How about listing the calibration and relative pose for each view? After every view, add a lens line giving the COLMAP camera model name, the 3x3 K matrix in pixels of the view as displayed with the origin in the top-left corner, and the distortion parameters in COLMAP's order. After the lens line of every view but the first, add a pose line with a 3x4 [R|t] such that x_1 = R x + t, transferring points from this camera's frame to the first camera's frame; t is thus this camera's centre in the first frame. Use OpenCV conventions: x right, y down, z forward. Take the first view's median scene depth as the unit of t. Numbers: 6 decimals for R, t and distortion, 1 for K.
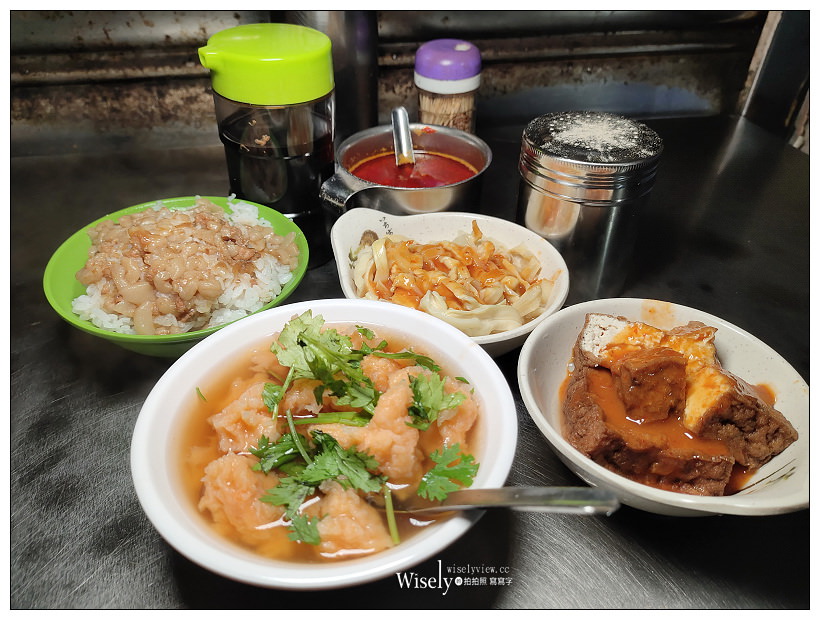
lens RADIAL K [[616.3, 0, 410.0], [0, 616.3, 310.0], [0, 0, 1]] dist [0.006502, 0.000964]
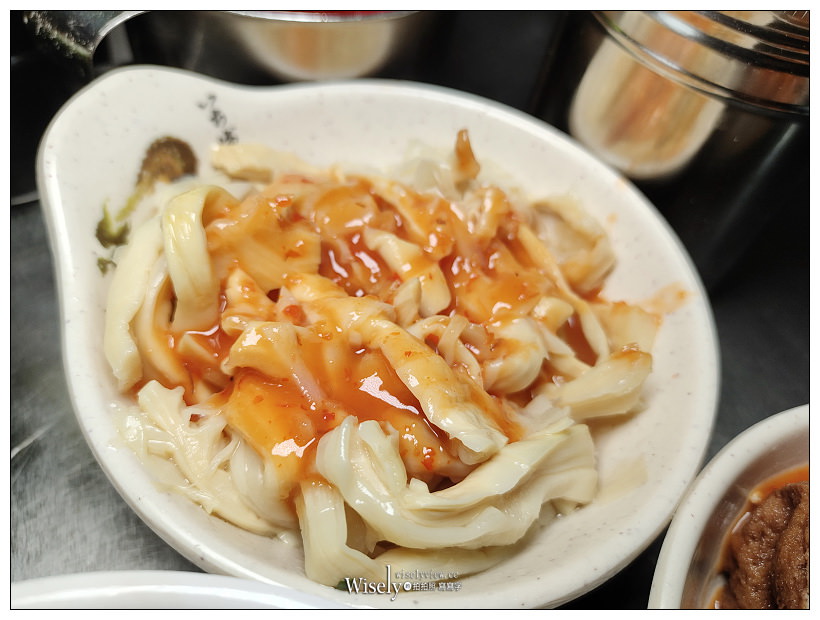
lens RADIAL K [[616.3, 0, 410.0], [0, 616.3, 310.0], [0, 0, 1]] dist [0.006502, 0.000964]
pose [[0.983886, -0.020083, 0.177665, 0.007814], [-0.031142, 0.959234, 0.280893, -0.142943], [-0.176064, -0.281899, 0.943151, 0.628084]]
